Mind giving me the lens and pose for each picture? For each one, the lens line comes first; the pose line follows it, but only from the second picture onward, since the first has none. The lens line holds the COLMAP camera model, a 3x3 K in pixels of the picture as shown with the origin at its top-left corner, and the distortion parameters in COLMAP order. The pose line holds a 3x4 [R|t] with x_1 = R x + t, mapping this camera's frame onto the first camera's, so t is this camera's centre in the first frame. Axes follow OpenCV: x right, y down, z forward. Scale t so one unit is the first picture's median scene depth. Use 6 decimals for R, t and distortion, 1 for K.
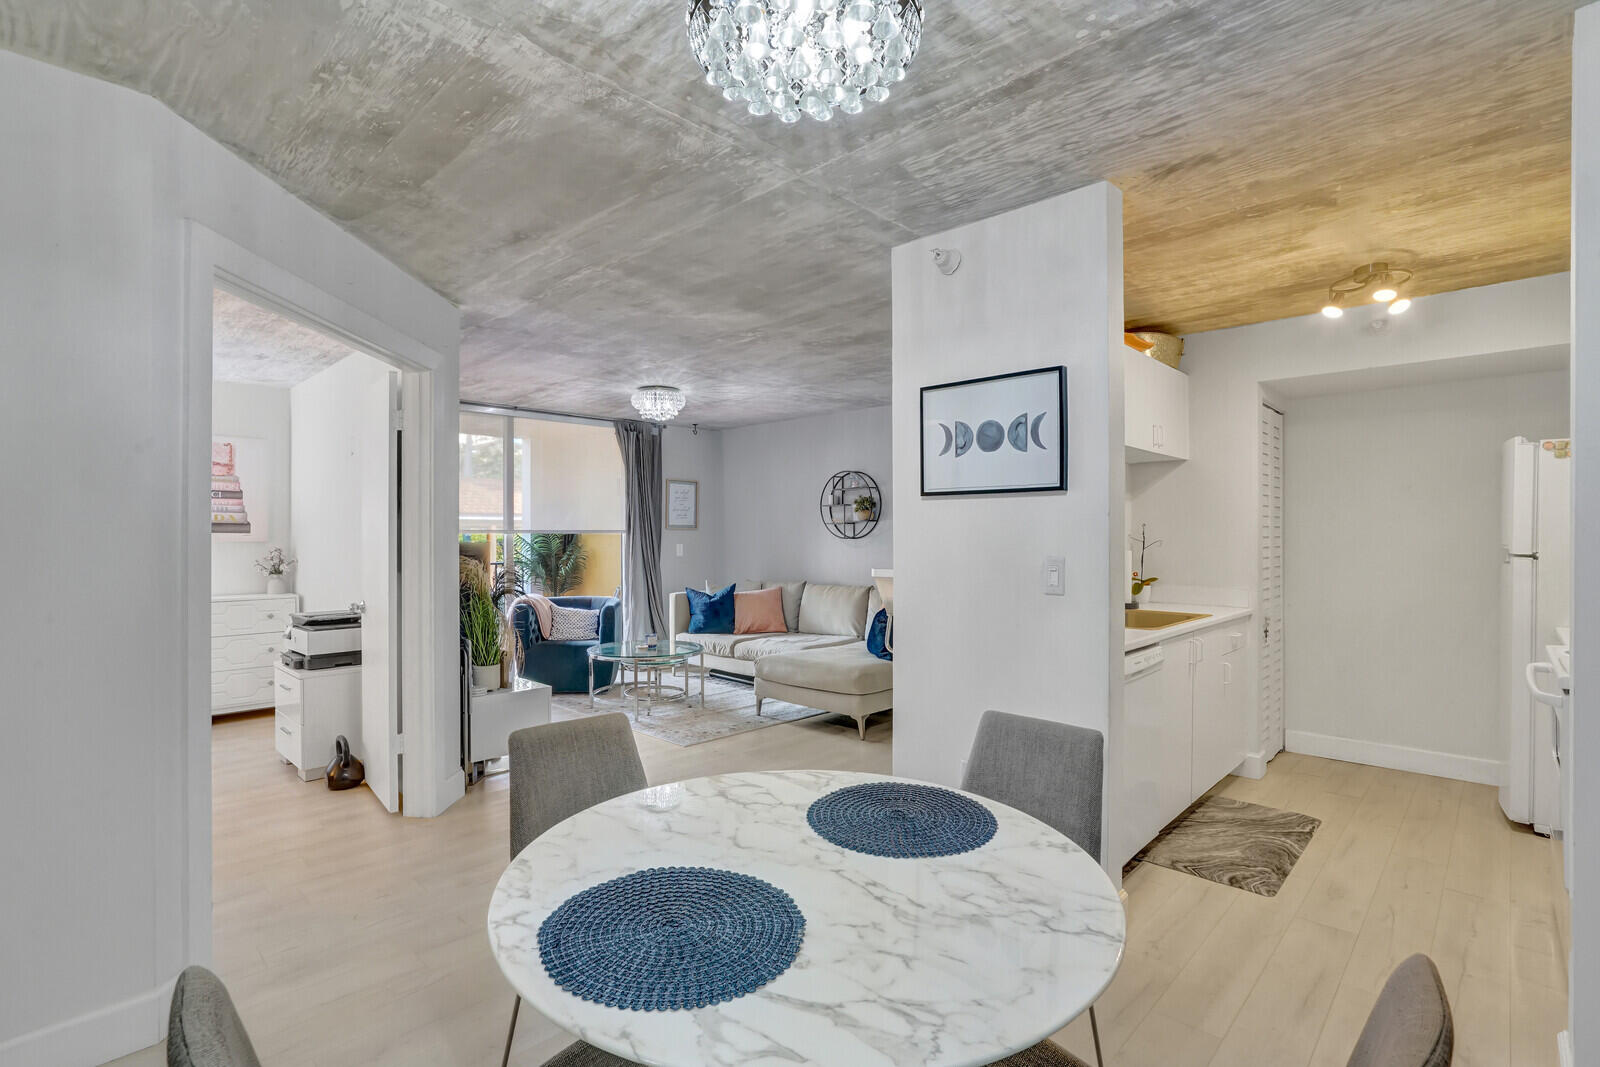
lens RADIAL K [[754.6, 0, 804.0], [0, 754.6, 537.6], [0, 0, 1]] dist [-0.047577, 0.023616]
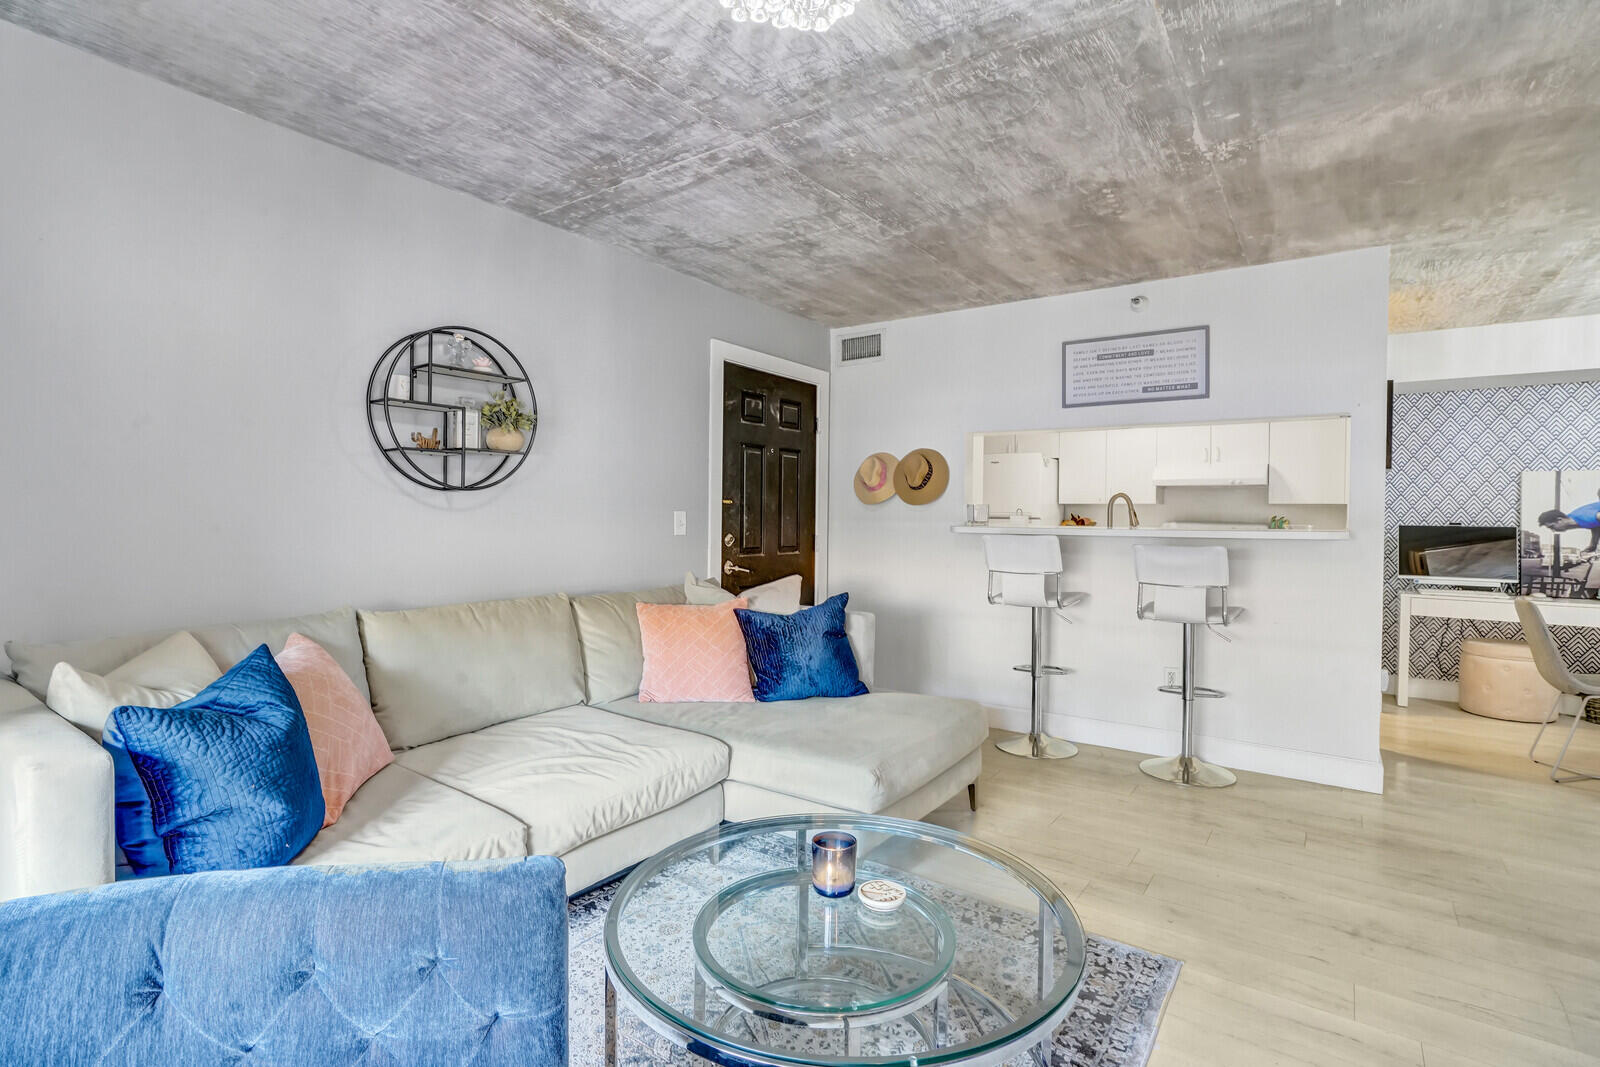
lens RADIAL K [[759.6, 0, 809.5], [0, 759.6, 513.8], [0, 0, 1]] dist [-0.029082, 0.014907]
pose [[-0.139736, 0.008550, 0.990152, -1.028721], [-0.007844, 0.999922, -0.009741, 0.036215], [-0.990158, -0.009128, -0.139658, 2.397007]]
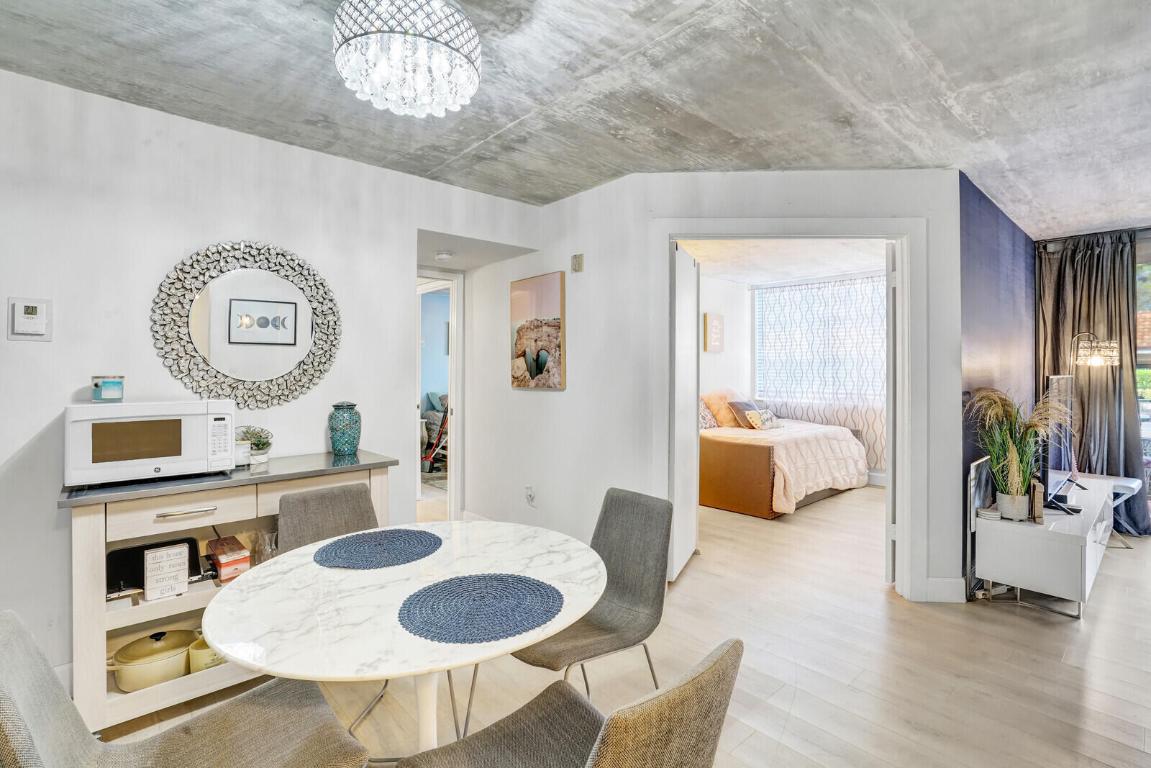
lens RADIAL K [[546.4, 0, 582.3], [0, 546.4, 369.8], [0, 0, 1]] dist [-0.029082, 0.014907]
pose [[-0.078711, 0.002405, -0.996895, 0.593557], [-0.003686, 0.999990, 0.002704, -0.002739], [0.996891, 0.003887, -0.078702, 0.742327]]
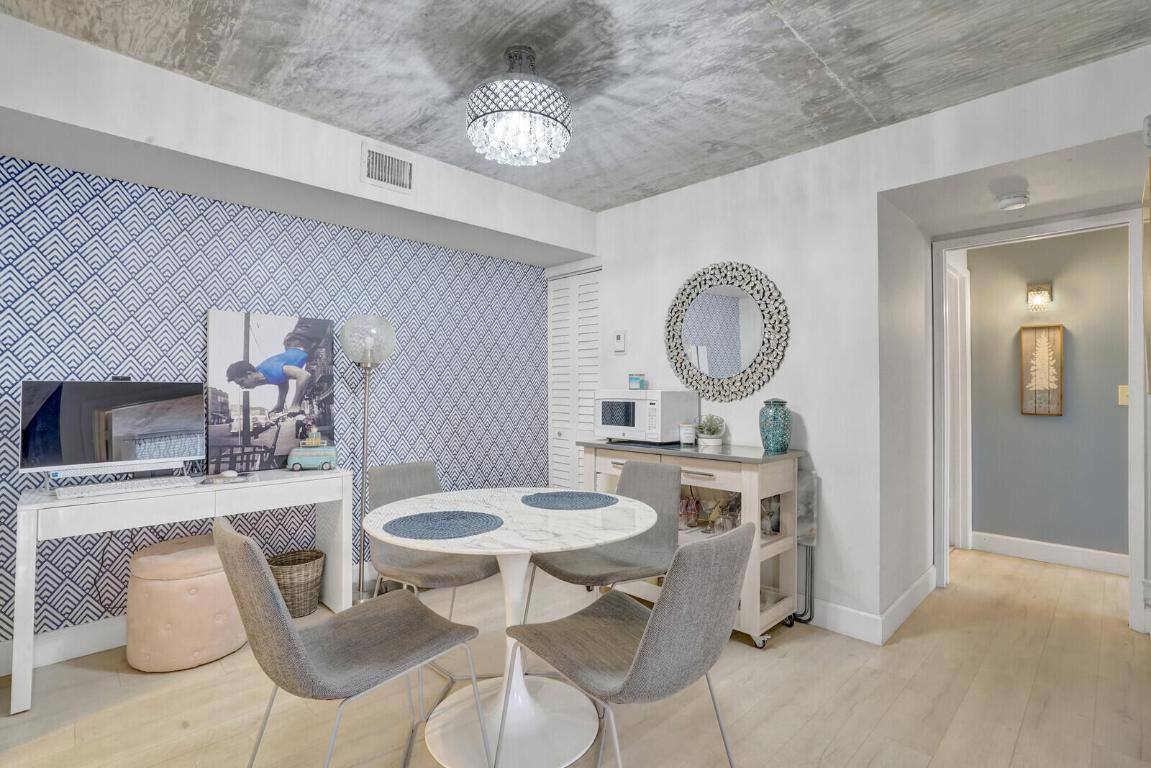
lens RADIAL K [[542.9, 0, 578.4], [0, 542.9, 387.0], [0, 0, 1]] dist [-0.047577, 0.023616]
pose [[-0.999249, -0.000908, 0.038743, -0.122494], [-0.000909, 1.000000, 0.000001, 0.044601], [-0.038743, -0.000034, -0.999249, 1.304831]]
